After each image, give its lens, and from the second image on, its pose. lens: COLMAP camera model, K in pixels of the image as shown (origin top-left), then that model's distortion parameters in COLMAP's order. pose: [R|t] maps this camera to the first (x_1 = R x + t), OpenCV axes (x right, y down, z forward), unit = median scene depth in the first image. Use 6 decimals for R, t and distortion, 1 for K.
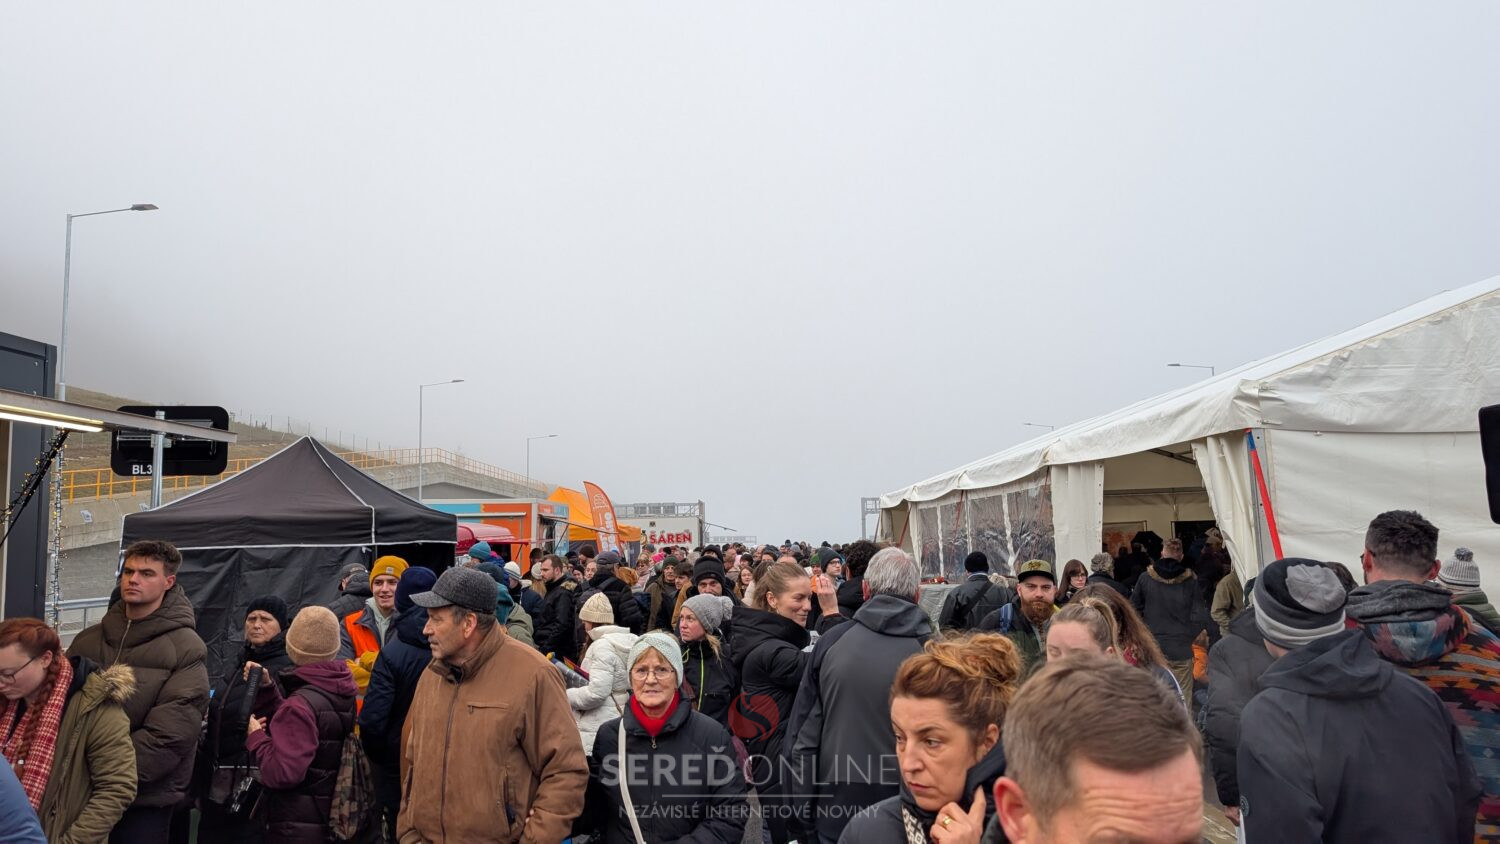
lens RADIAL K [[1062.8, 0, 749.2], [0, 1062.8, 423.1], [0, 0, 1]] dist [0.004432, 0.000398]
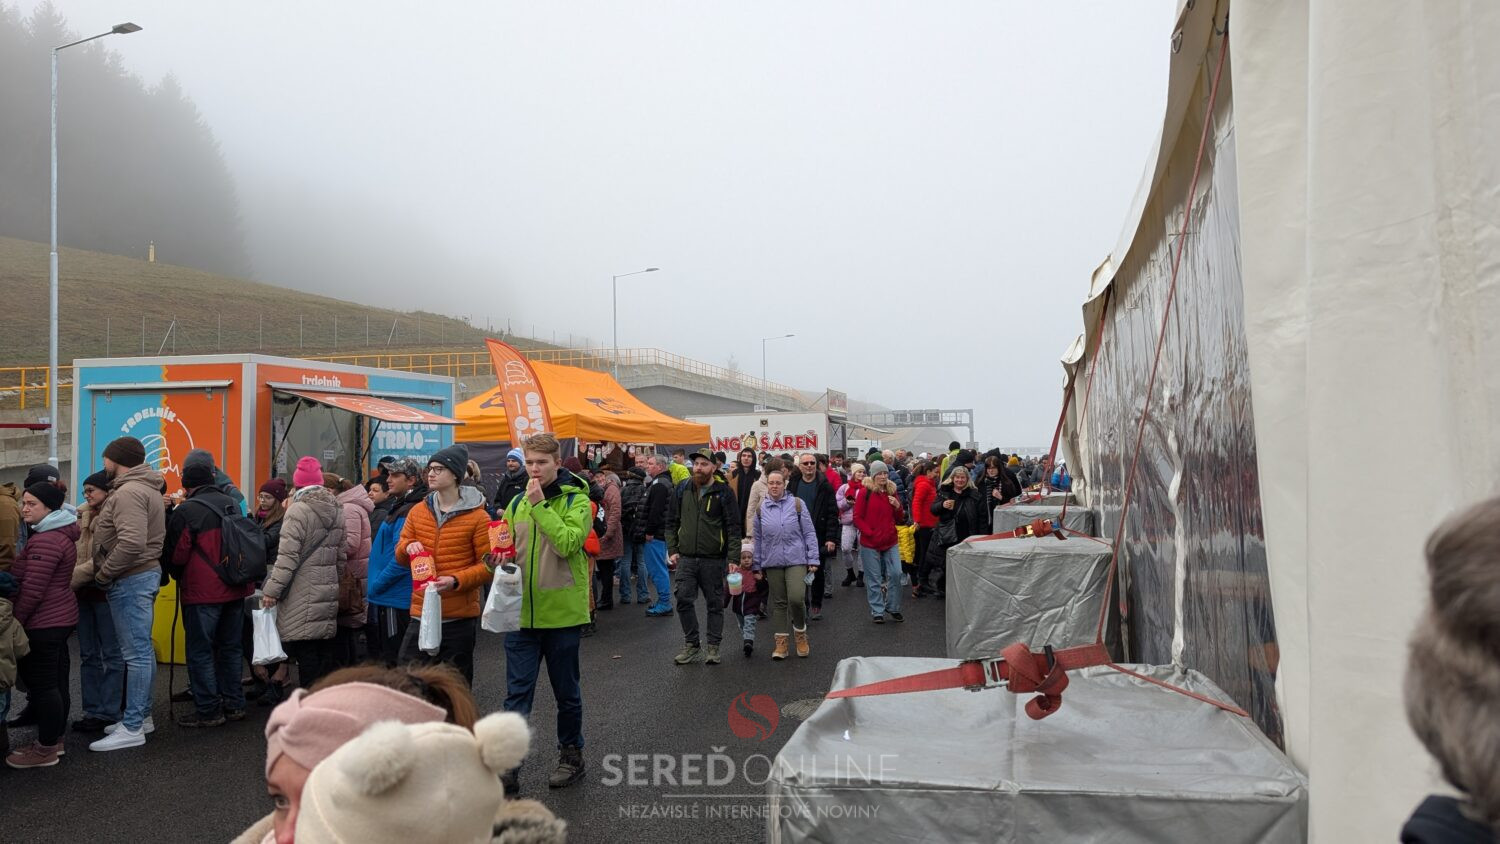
lens RADIAL K [[1062.8, 0, 749.7], [0, 1062.8, 420.0], [0, 0, 1]] dist [0.004432, 0.000398]
pose [[0.962656, 0.001408, -0.270725, 0.096267], [0.020500, 0.996737, 0.078077, 0.036164], [0.269951, -0.080711, 0.959485, 0.299382]]
